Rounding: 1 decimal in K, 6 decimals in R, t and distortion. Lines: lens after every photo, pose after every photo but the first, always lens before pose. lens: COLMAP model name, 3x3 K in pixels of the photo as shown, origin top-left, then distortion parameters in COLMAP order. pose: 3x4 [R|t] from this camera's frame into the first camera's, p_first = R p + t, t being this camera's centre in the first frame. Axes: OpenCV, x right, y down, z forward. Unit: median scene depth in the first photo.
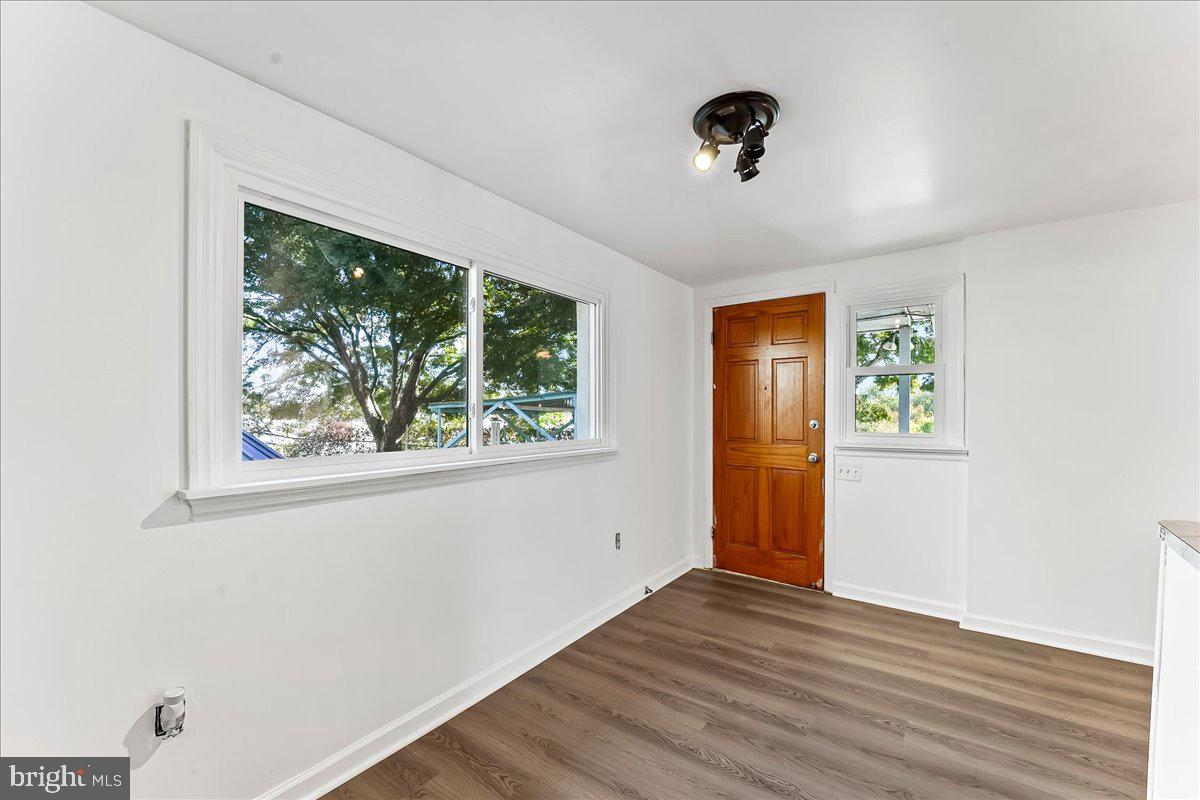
lens RADIAL K [[494.3, 0, 602.1], [0, 494.3, 405.2], [0, 0, 1]] dist [-0.001952, -0.000204]
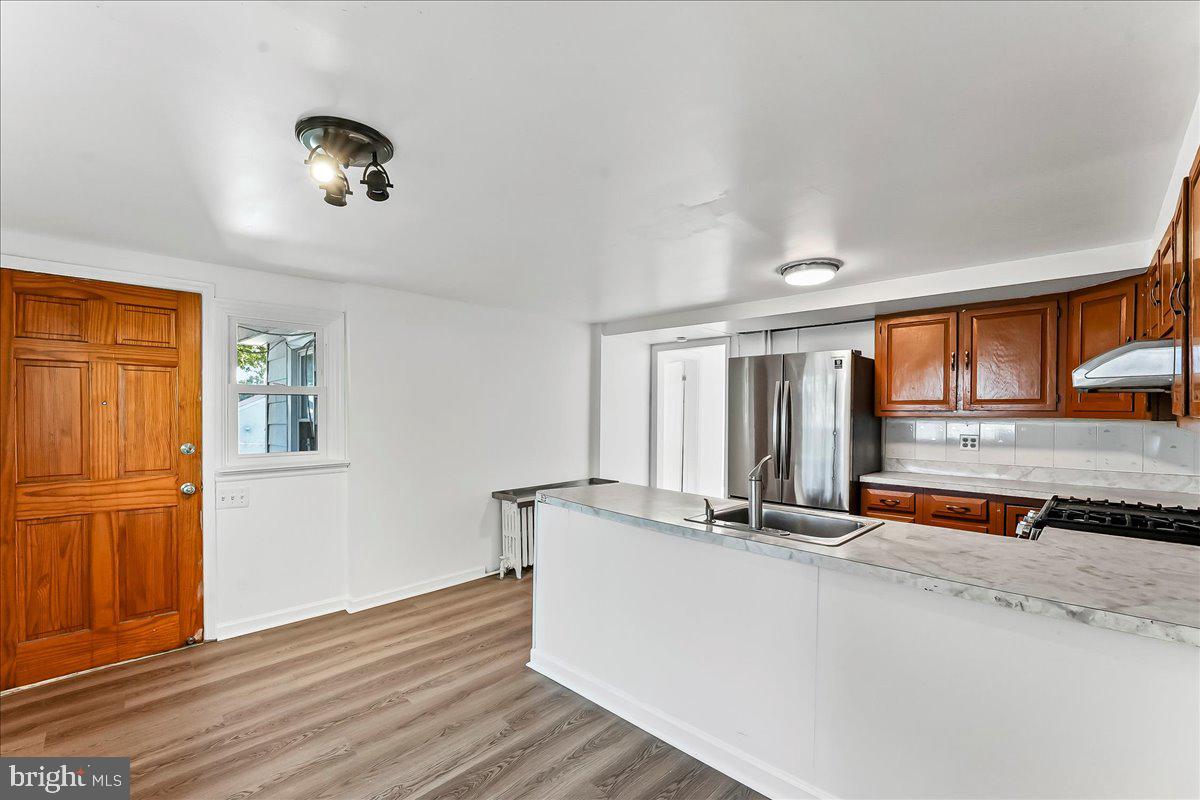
lens RADIAL K [[503.1, 0, 596.3], [0, 503.1, 416.5], [0, 0, 1]] dist [-0.000189, 0.000241]
pose [[0.169141, -0.004505, 0.985582, -0.302485], [-0.008408, 0.999947, 0.006013, -0.027543], [-0.985556, -0.009304, 0.169094, 0.184771]]
